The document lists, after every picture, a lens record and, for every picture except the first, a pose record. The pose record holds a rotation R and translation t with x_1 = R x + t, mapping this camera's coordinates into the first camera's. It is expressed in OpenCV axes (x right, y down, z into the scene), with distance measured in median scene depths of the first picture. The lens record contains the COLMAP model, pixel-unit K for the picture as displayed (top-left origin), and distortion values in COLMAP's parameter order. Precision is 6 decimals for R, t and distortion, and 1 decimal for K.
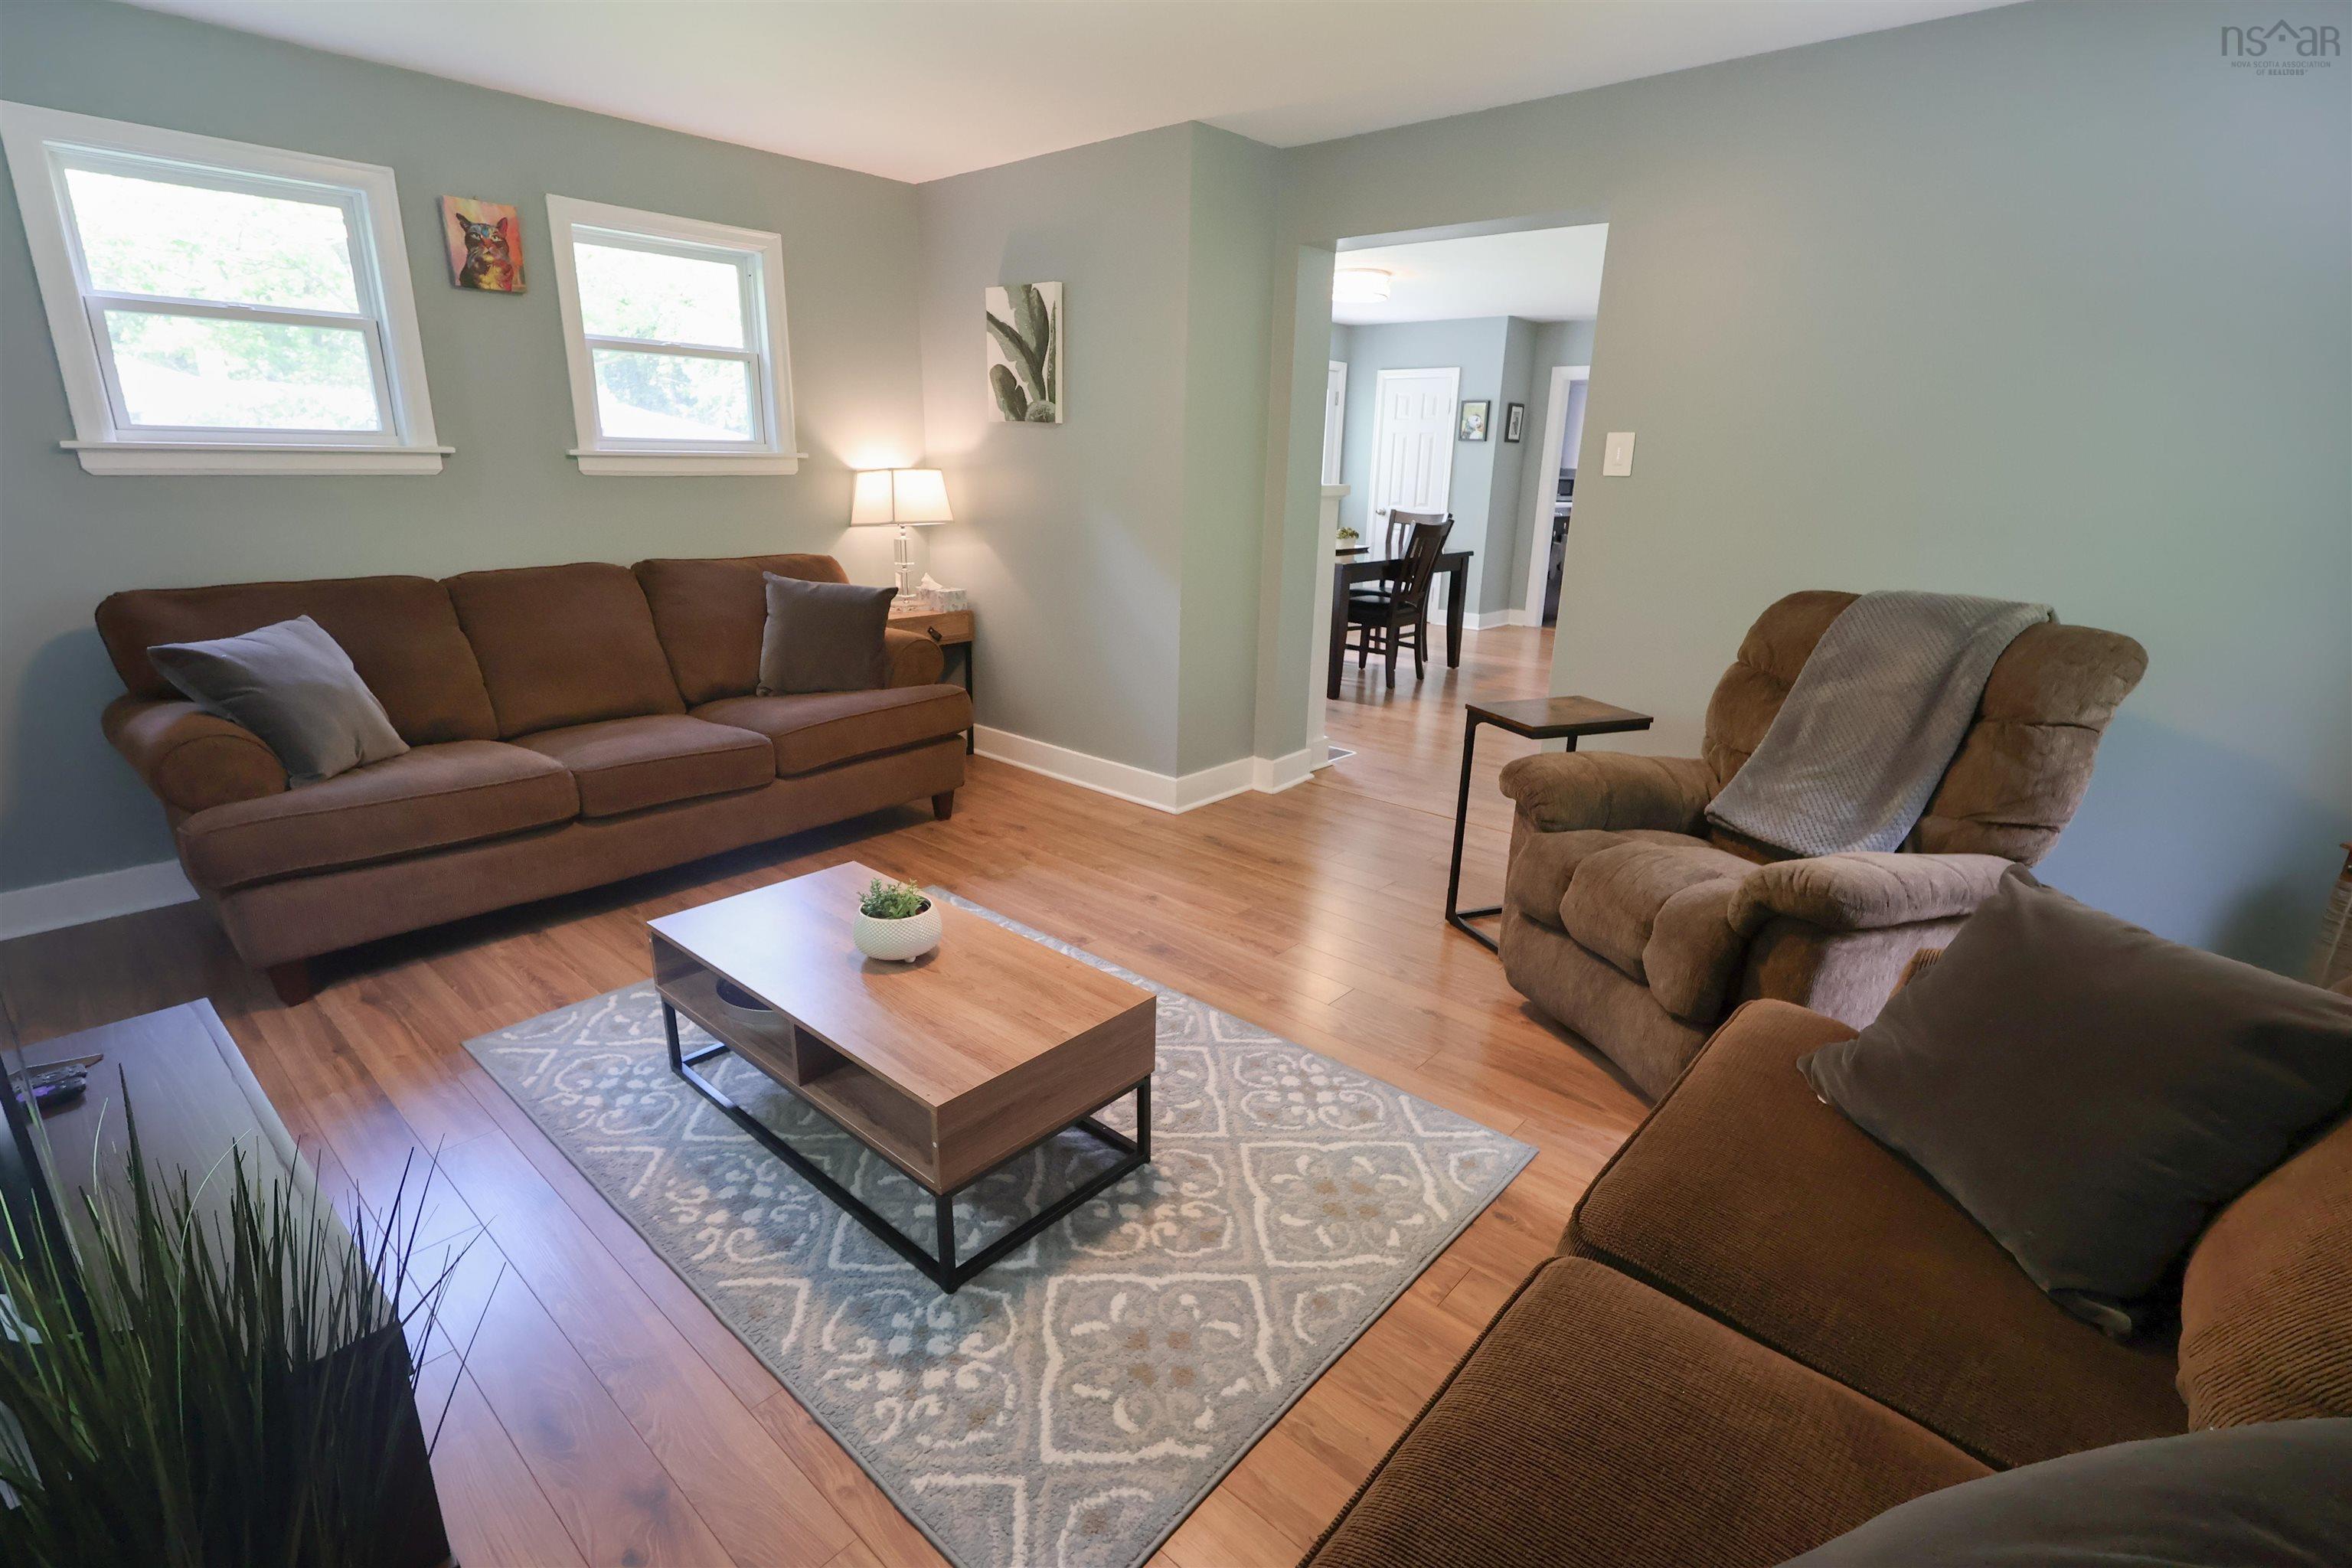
lens RADIAL K [[1094.2, 0, 1165.8], [0, 1094.2, 786.5], [0, 0, 1]] dist [-0.001000, -0.000171]
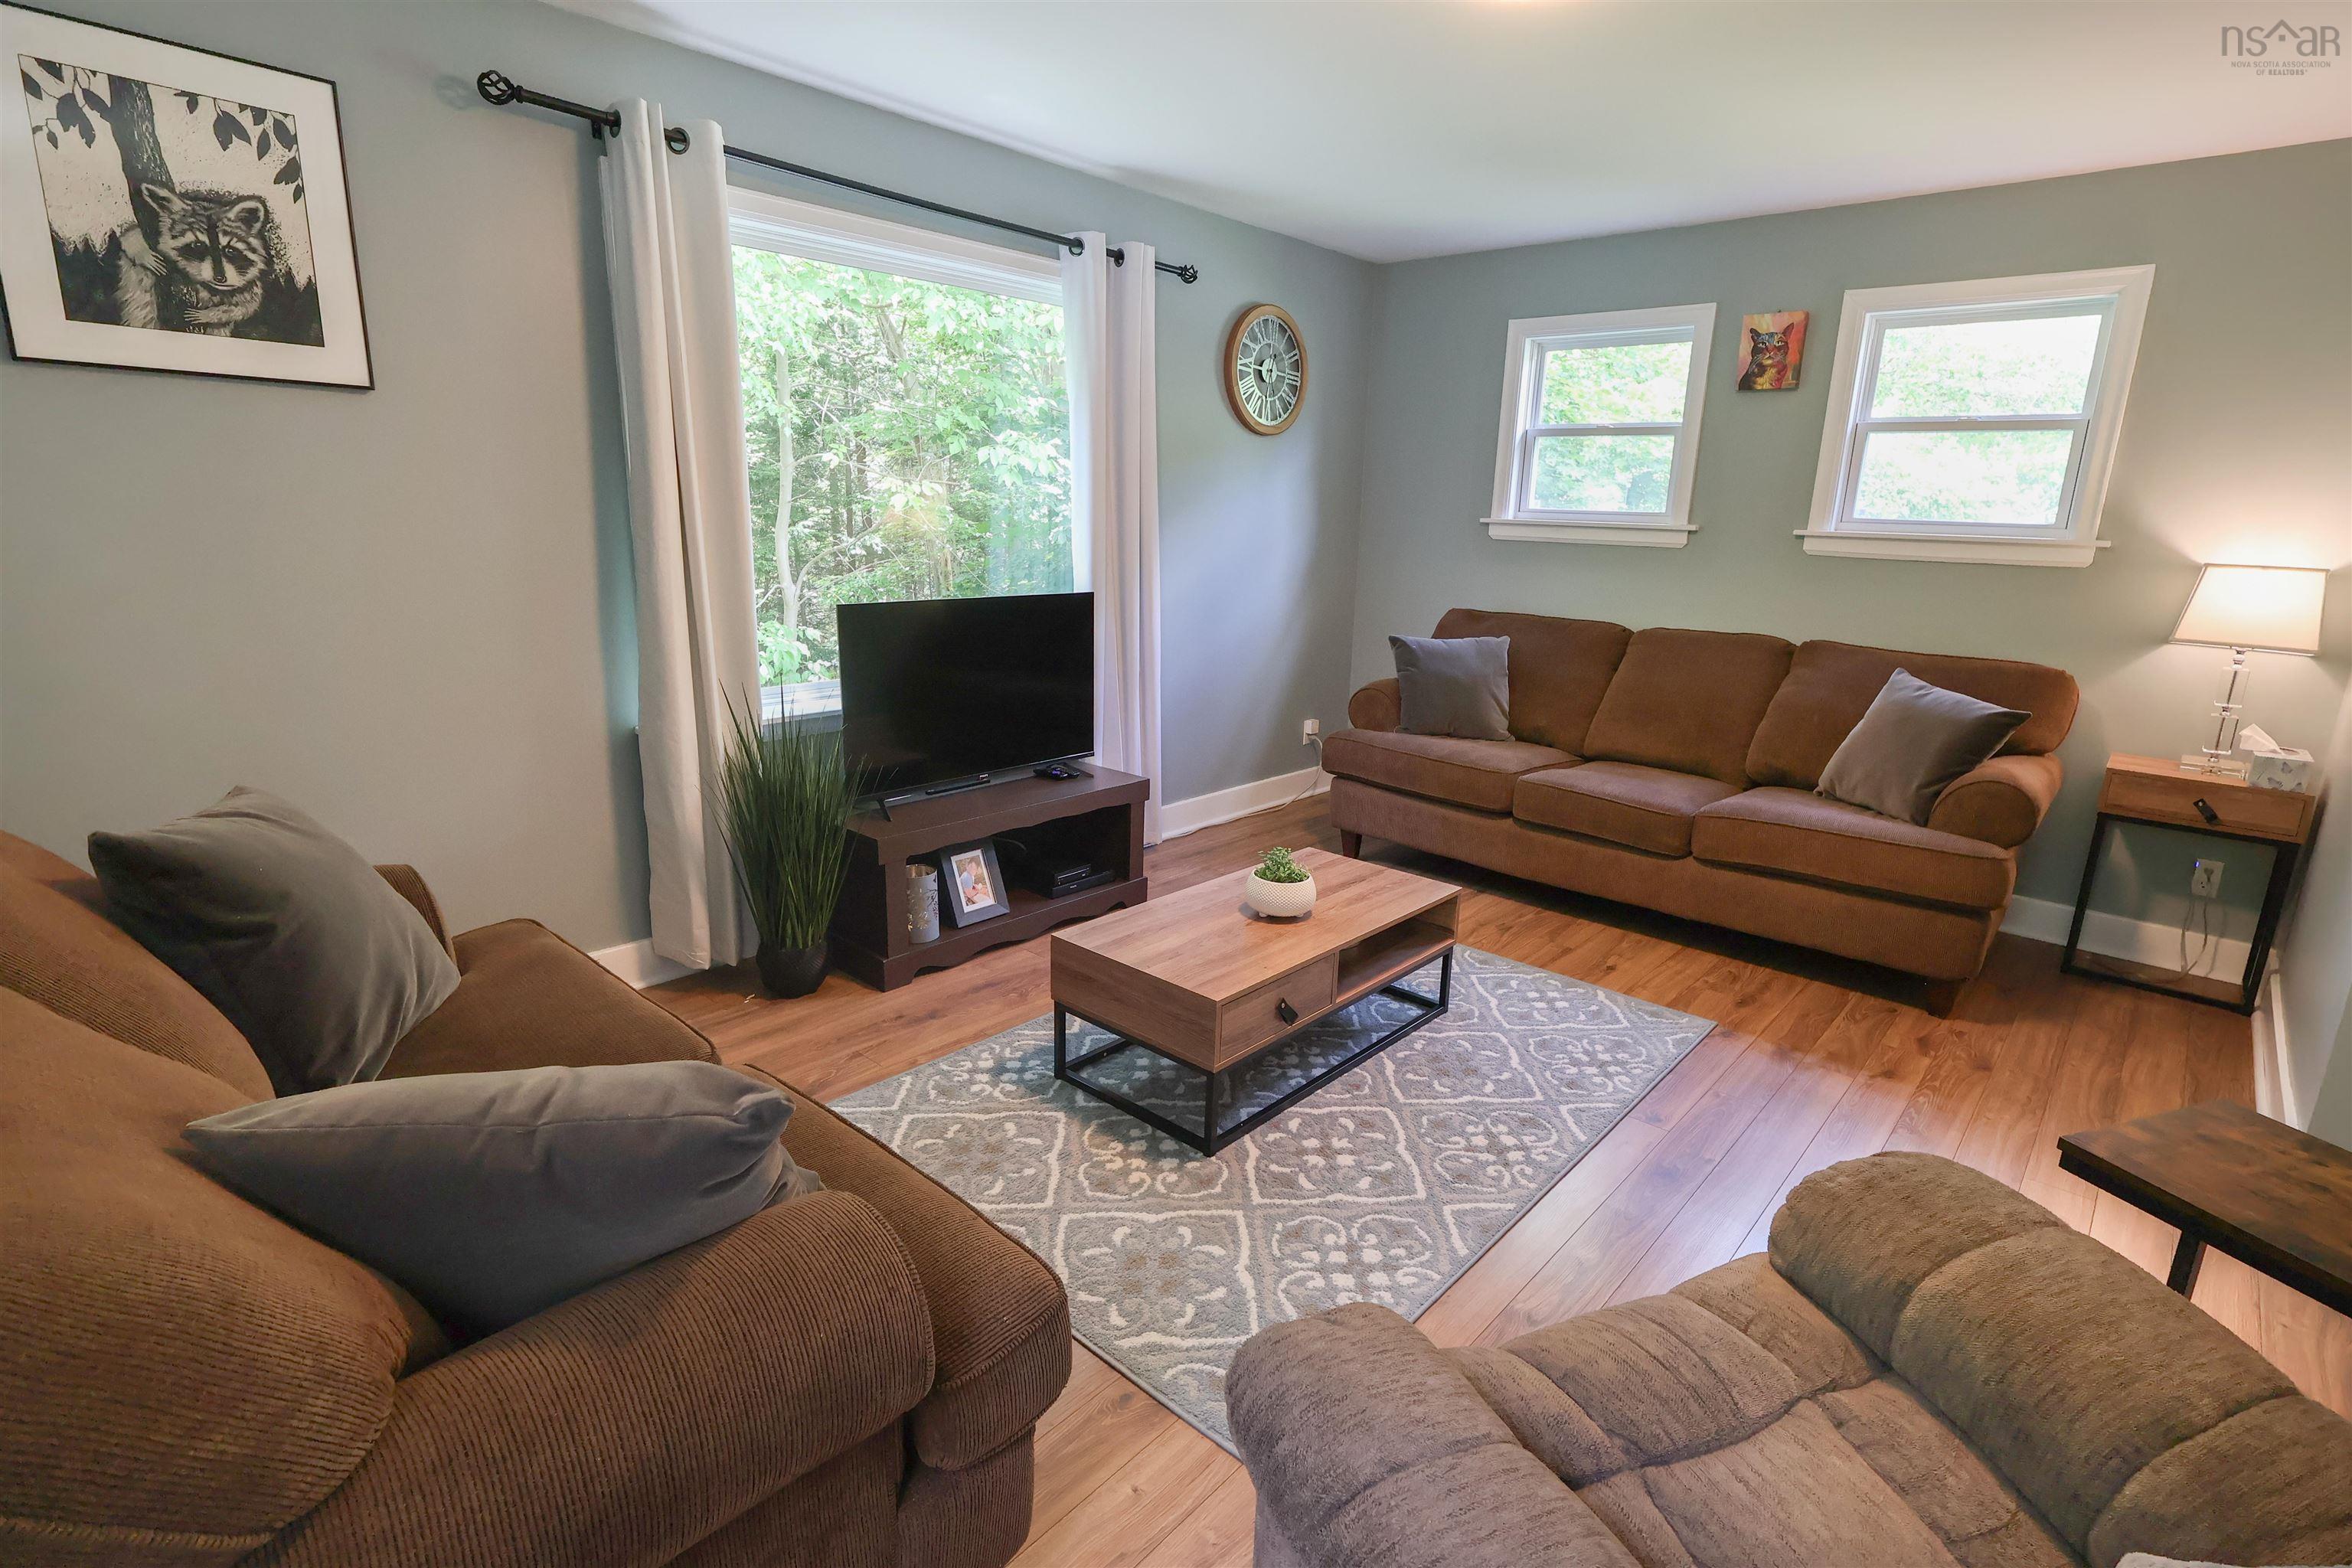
lens RADIAL K [[1124.6, 0, 1191.7], [0, 1124.6, 779.1], [0, 0, 1]] dist [-0.001141, 0.000624]
pose [[0.001706, 0.219245, -0.975668, 0.836438], [-0.319677, 0.924592, 0.207208, -0.189541], [0.947525, 0.311546, 0.071665, 0.678826]]
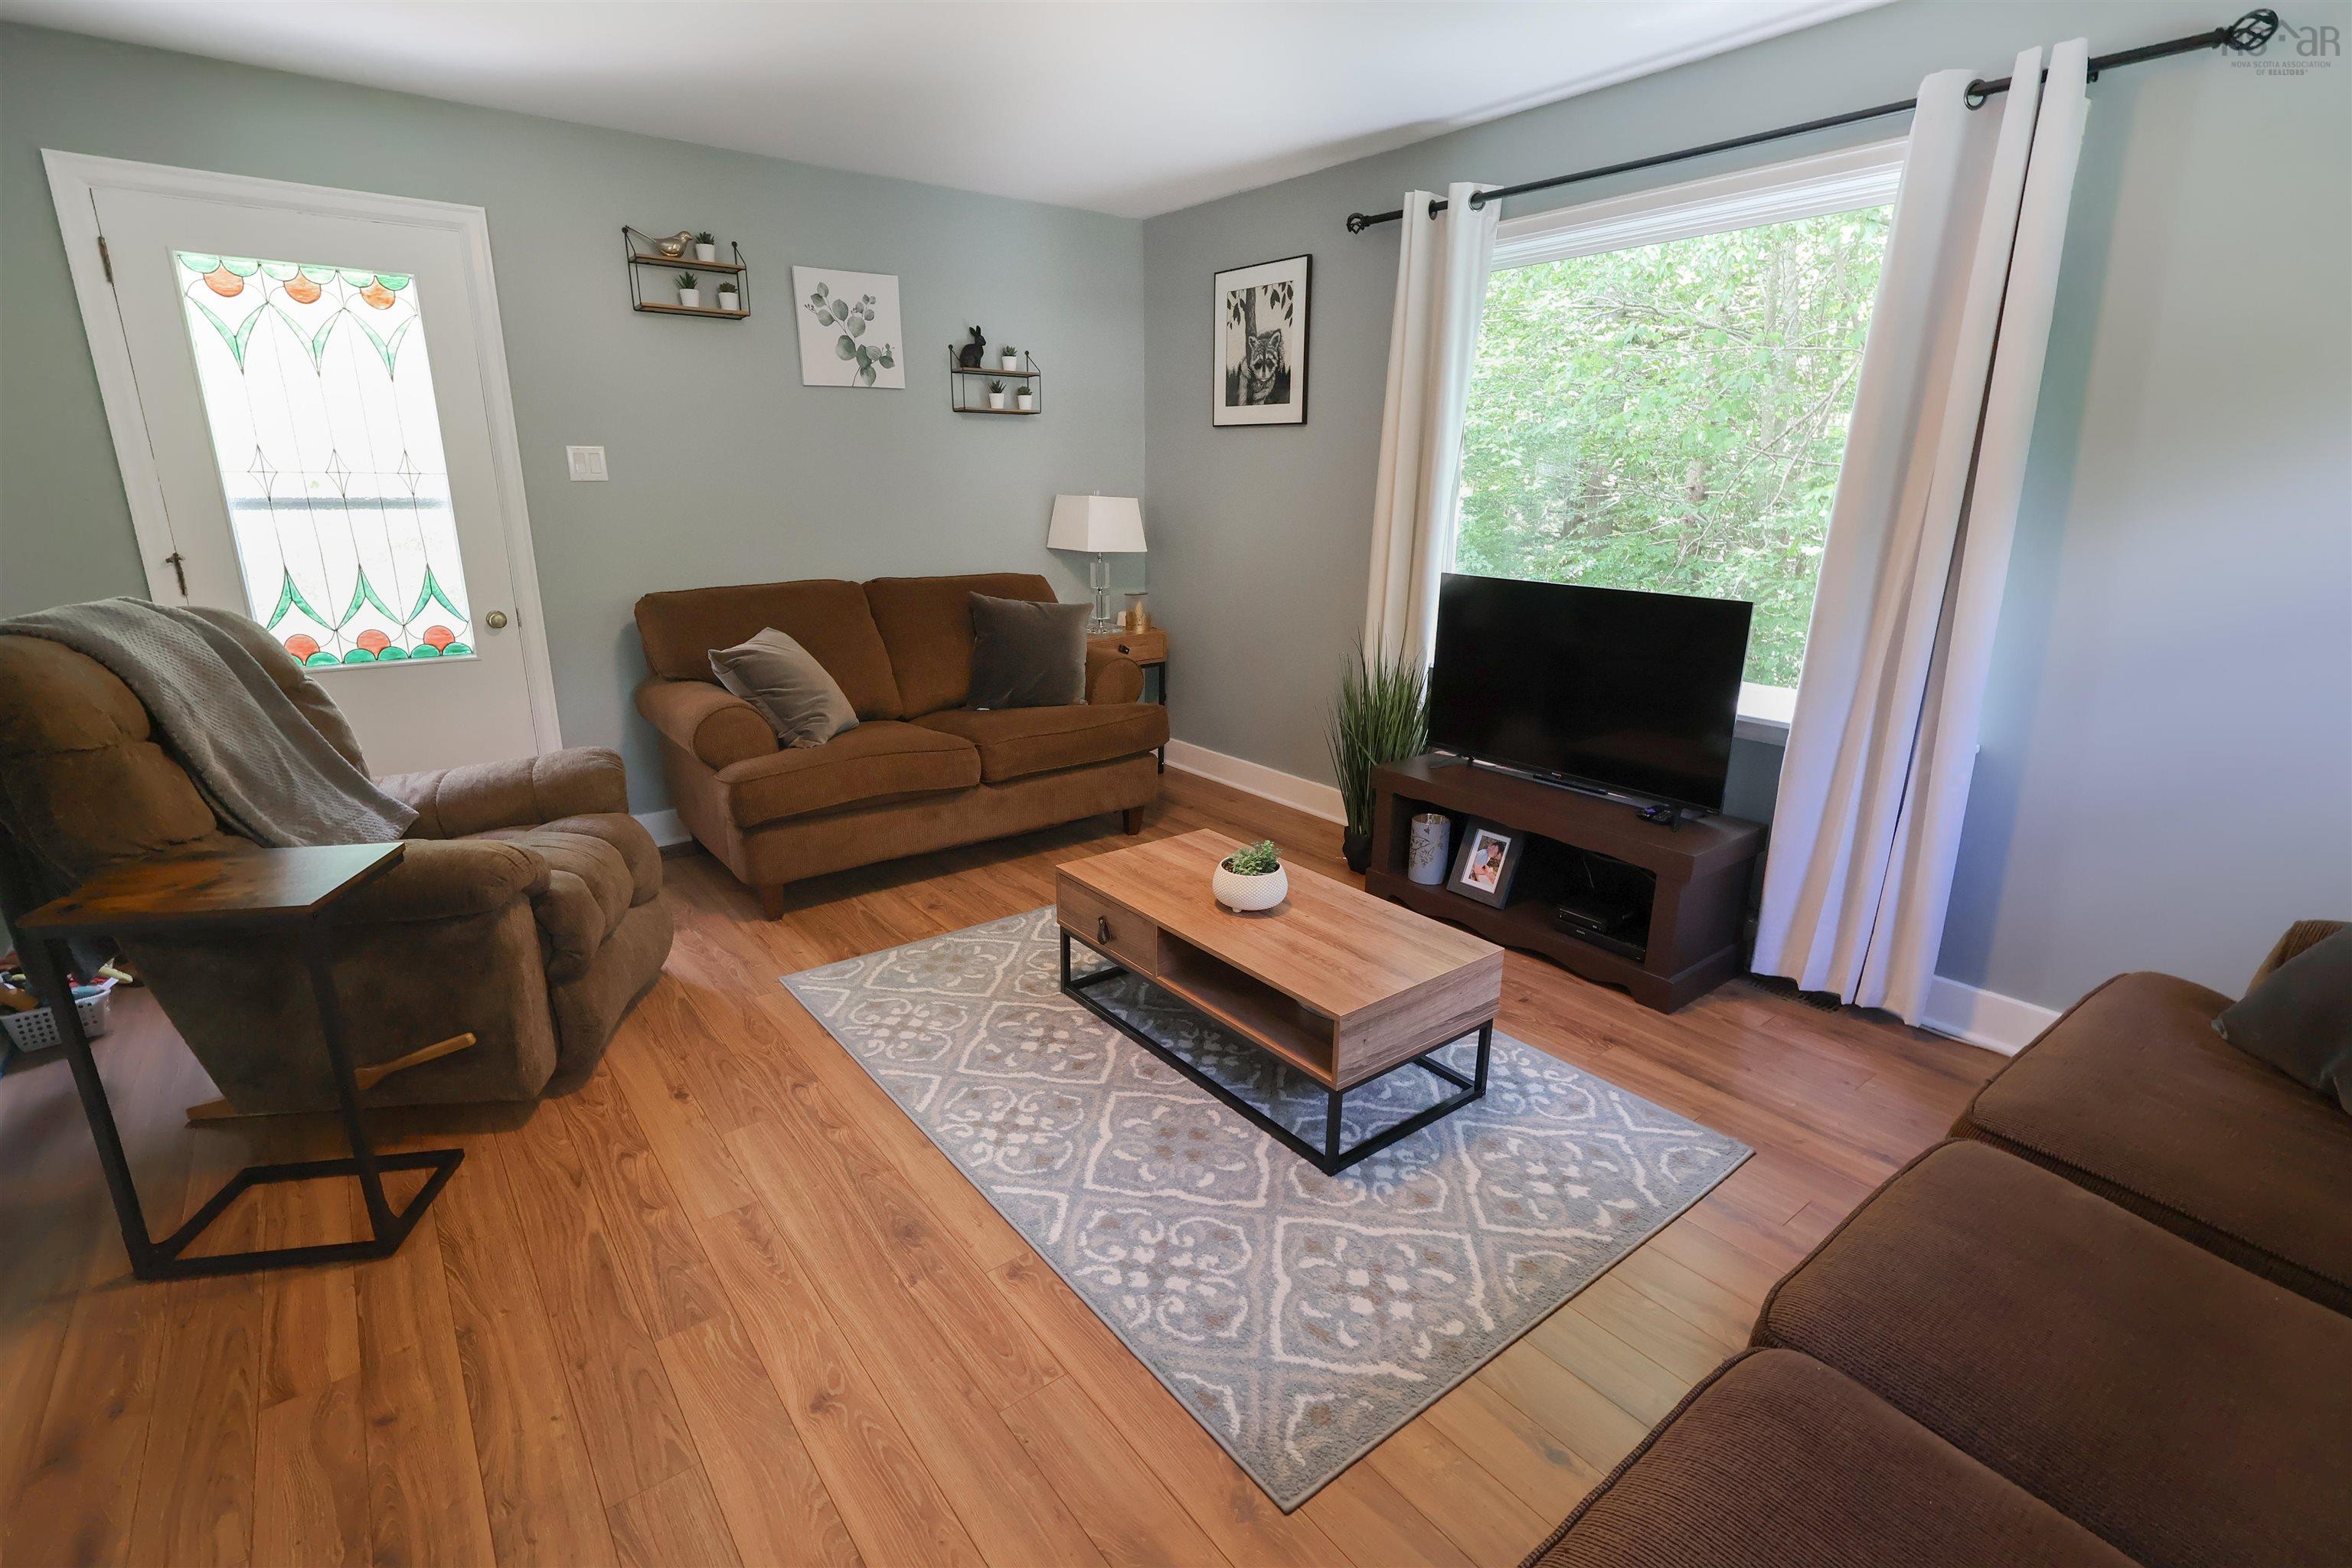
lens RADIAL K [[1079.2, 0, 1183.4], [0, 1079.2, 778.9], [0, 0, 1]] dist [-0.000890, 0.000419]
pose [[-0.985199, -0.071936, 0.155589, -0.301943], [0.023838, 0.841364, 0.539943, -0.513356], [-0.169748, 0.535660, -0.827196, 1.664477]]
